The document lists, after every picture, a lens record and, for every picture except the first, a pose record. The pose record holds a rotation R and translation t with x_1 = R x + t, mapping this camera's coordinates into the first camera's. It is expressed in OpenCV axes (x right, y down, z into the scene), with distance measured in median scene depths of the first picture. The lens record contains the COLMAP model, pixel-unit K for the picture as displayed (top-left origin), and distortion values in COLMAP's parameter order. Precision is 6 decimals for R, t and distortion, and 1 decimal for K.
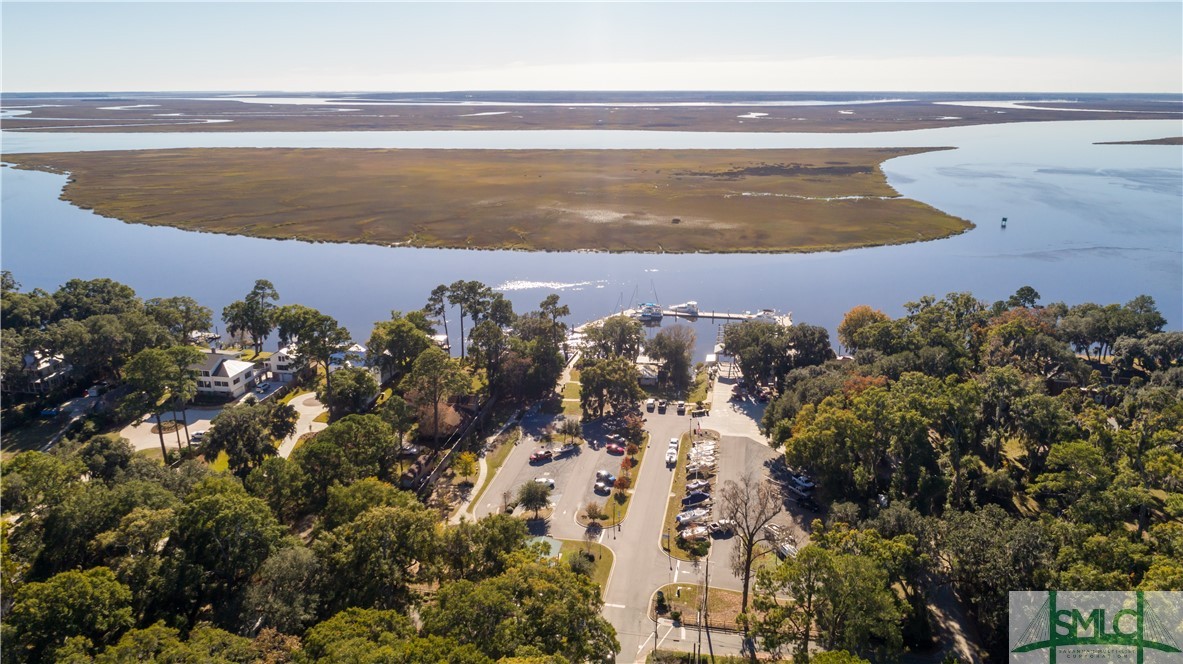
lens RADIAL K [[813.8, 0, 591.5], [0, 813.8, 332.0], [0, 0, 1]] dist [-0.014352, 0.004716]
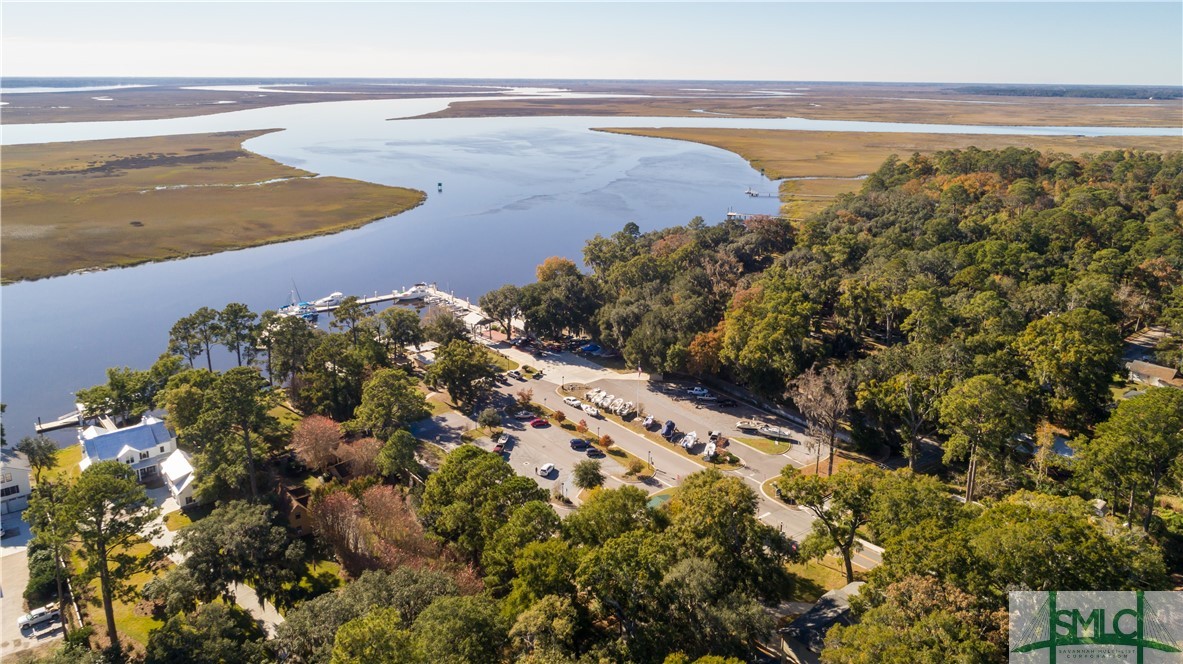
lens RADIAL K [[813.8, 0, 591.5], [0, 813.8, 332.0], [0, 0, 1]] dist [-0.014352, 0.004716]
pose [[0.654073, -0.226024, 0.721874, -0.213033], [0.213795, 0.970643, 0.110202, -0.019435], [-0.725590, 0.082253, 0.683194, 0.093172]]
